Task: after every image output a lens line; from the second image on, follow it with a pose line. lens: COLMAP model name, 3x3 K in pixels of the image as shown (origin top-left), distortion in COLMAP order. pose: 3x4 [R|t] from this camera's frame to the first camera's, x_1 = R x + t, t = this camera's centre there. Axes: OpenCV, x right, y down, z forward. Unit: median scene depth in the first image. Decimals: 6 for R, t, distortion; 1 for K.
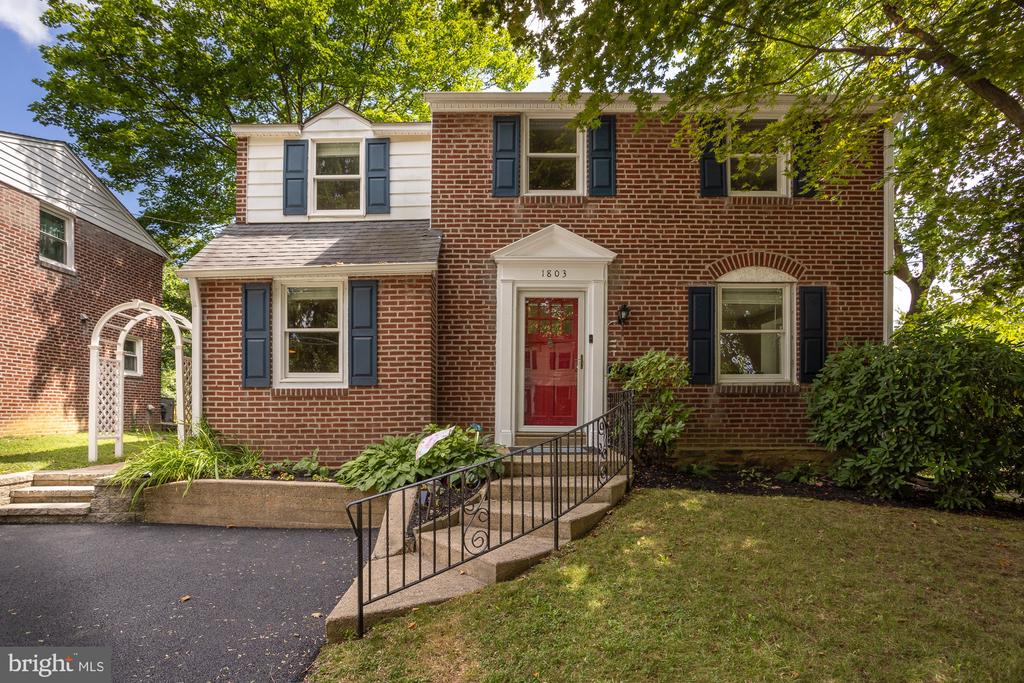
lens RADIAL K [[509.1, 0, 522.7], [0, 509.1, 398.0], [0, 0, 1]] dist [-0.013660, 0.006525]
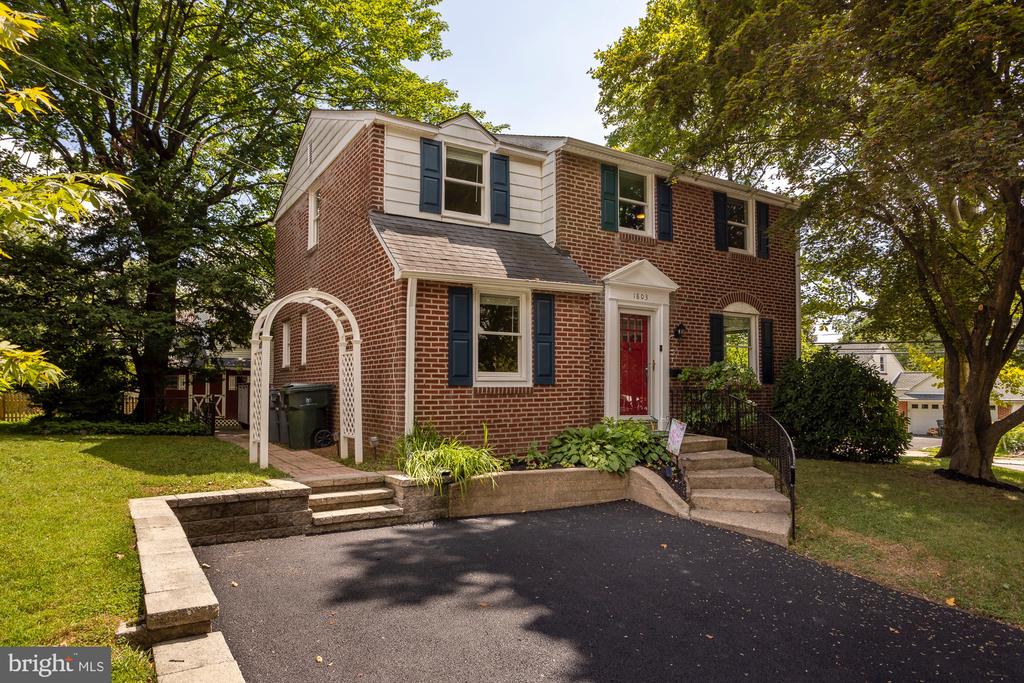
lens RADIAL K [[612.6, 0, 511.0], [0, 612.6, 349.8], [0, 0, 1]] dist [-0.010465, -0.001207]
pose [[0.843879, 0.034686, 0.535411, -1.099910], [-0.016982, 0.999135, -0.037962, -0.048353], [-0.536265, 0.022943, 0.843738, -0.132555]]
